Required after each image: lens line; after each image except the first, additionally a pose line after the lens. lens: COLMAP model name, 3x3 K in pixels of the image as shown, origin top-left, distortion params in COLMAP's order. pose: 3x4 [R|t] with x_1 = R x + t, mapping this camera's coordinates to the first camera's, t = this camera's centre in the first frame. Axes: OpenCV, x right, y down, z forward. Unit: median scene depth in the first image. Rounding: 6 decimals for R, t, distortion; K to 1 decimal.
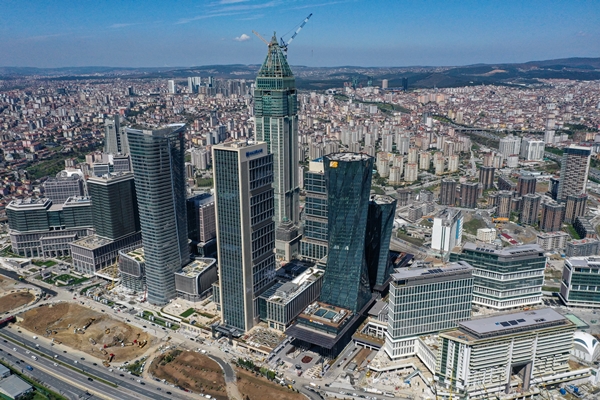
lens RADIAL K [[476.0, 0, 300.4], [0, 476.0, 198.9], [0, 0, 1]] dist [0.007422, -0.001361]
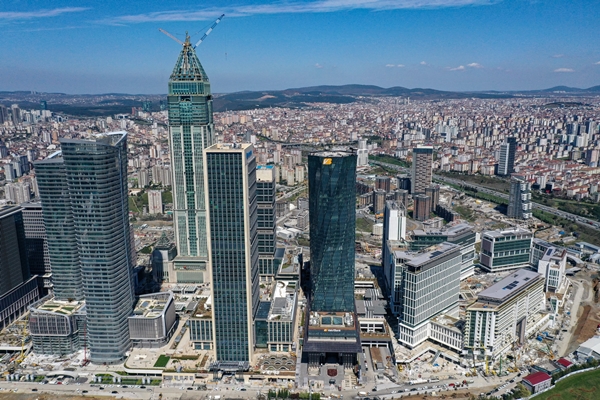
lens RADIAL K [[476.0, 0, 300.4], [0, 476.0, 198.9], [0, 0, 1]] dist [0.007422, -0.001361]
pose [[0.888040, -0.103008, 0.448079, -0.304899], [0.128139, 0.991414, -0.026042, 0.014520], [-0.441549, 0.080542, 0.893615, 0.127232]]
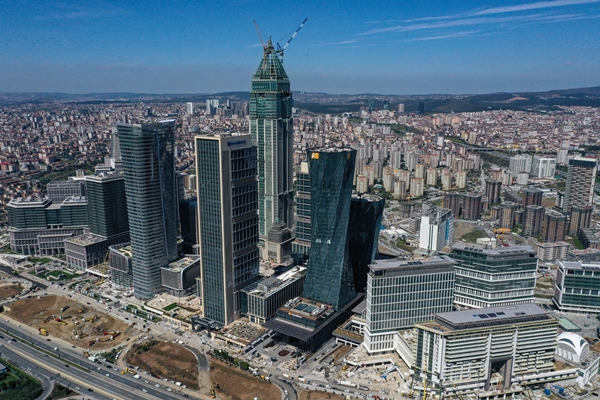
lens RADIAL K [[478.1, 0, 300.0], [0, 478.1, 200.0], [0, 0, 1]] dist [0.001944, -0.002989]
pose [[0.998937, 0.017310, -0.042723, 0.060386], [-0.019629, 0.998322, -0.054475, 0.055236], [0.041708, 0.055256, 0.997601, 0.002562]]
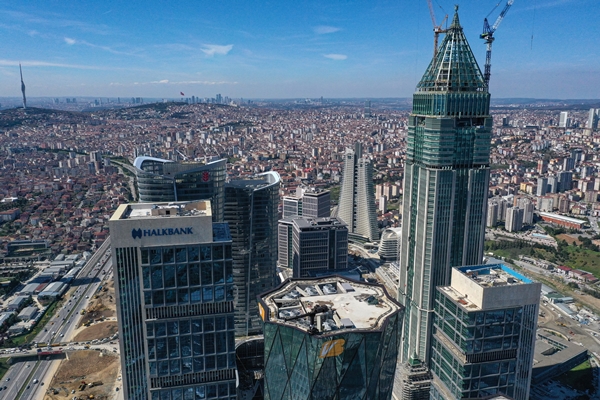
lens RADIAL K [[471.6, 0, 301.0], [0, 471.6, 198.8], [0, 0, 1]] dist [0.008891, 0.002035]
pose [[0.671293, 0.163421, -0.722952, 0.243559], [-0.207737, 0.977780, 0.028131, -0.126163], [0.711485, 0.131300, 0.690326, 0.561179]]
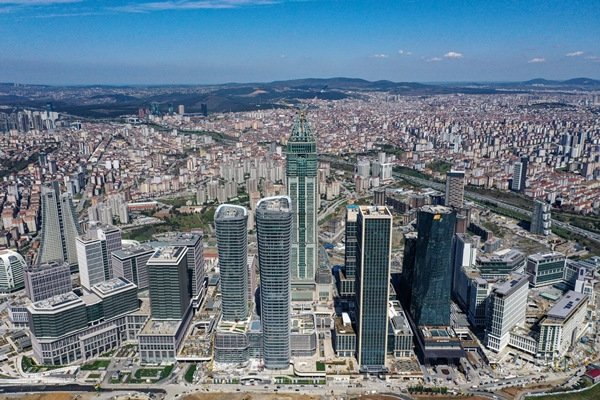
lens RADIAL K [[476.0, 0, 300.4], [0, 476.0, 198.9], [0, 0, 1]] dist [0.007422, -0.001361]
pose [[0.866710, -0.122124, 0.483632, -0.641406], [0.136891, 0.990574, 0.004814, -0.131176], [-0.479661, 0.062033, 0.875258, 0.029135]]
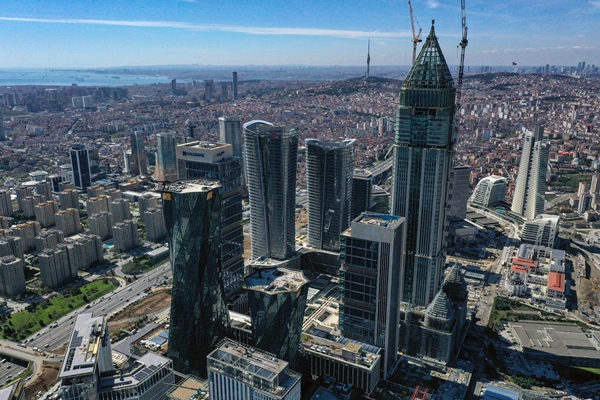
lens RADIAL K [[476.0, 0, 300.4], [0, 476.0, 198.9], [0, 0, 1]] dist [0.007422, -0.001361]
pose [[0.024652, 0.278237, -0.960196, 0.665018], [-0.273294, 0.925776, 0.261246, -0.246882], [0.961615, 0.255976, 0.098863, 0.835323]]
